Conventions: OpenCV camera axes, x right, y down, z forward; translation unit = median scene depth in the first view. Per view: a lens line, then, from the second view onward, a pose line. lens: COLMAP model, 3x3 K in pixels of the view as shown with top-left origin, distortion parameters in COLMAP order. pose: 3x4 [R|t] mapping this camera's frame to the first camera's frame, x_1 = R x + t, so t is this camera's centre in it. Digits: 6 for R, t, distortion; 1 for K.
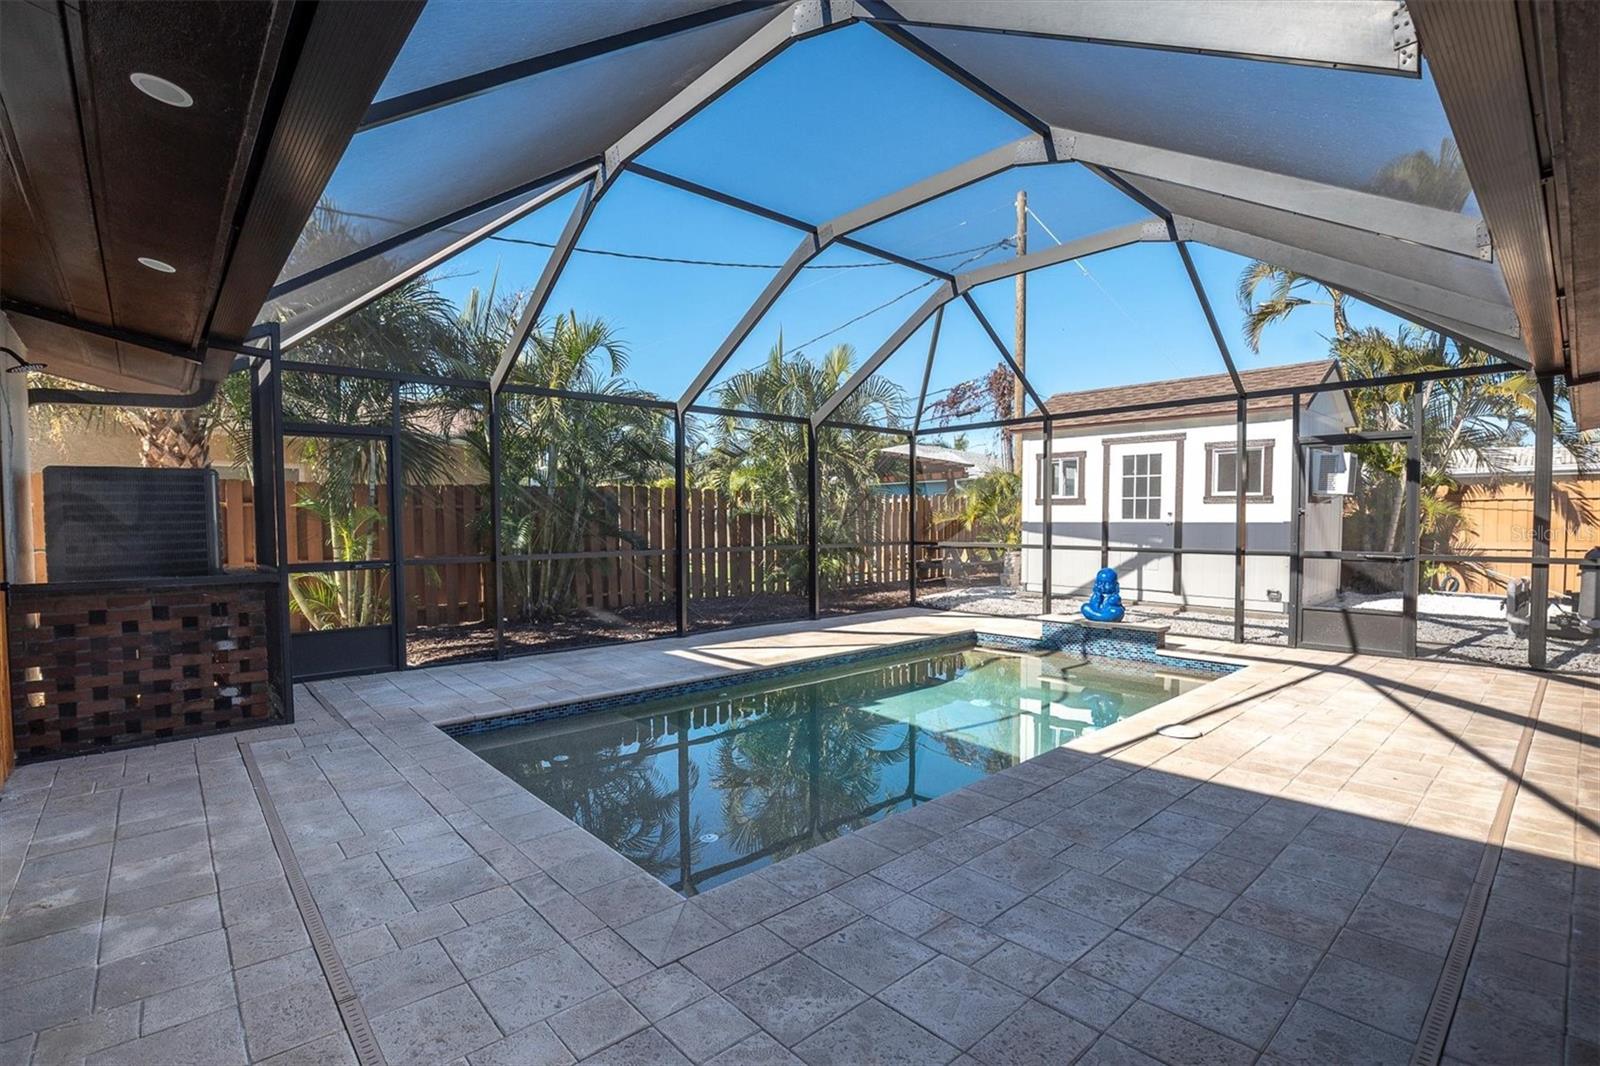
lens RADIAL K [[745.5, 0, 796.1], [0, 745.5, 541.2], [0, 0, 1]] dist [-0.023751, -0.000442]
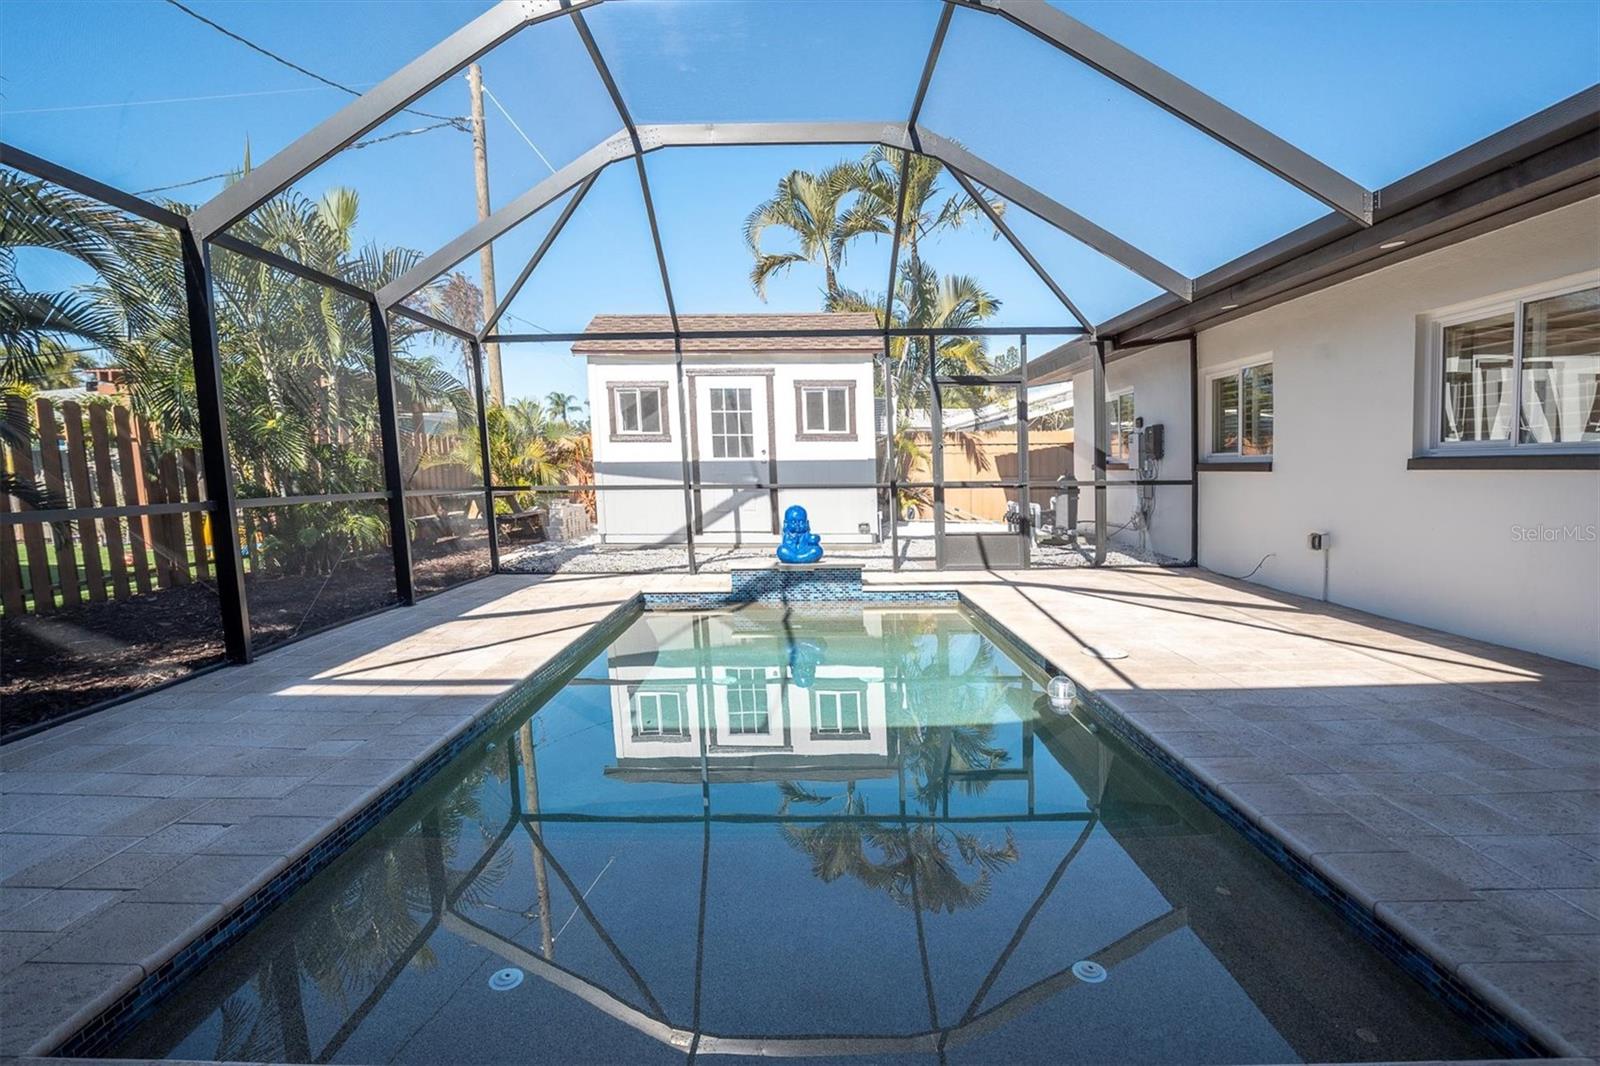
lens RADIAL K [[788.1, 0, 796.5], [0, 788.1, 547.1], [0, 0, 1]] dist [-0.028083, -0.000092]
pose [[0.678544, -0.074203, 0.730802, -0.237847], [0.029112, 0.996820, 0.074184, 0.012682], [-0.733983, -0.029062, 0.678546, 0.275544]]
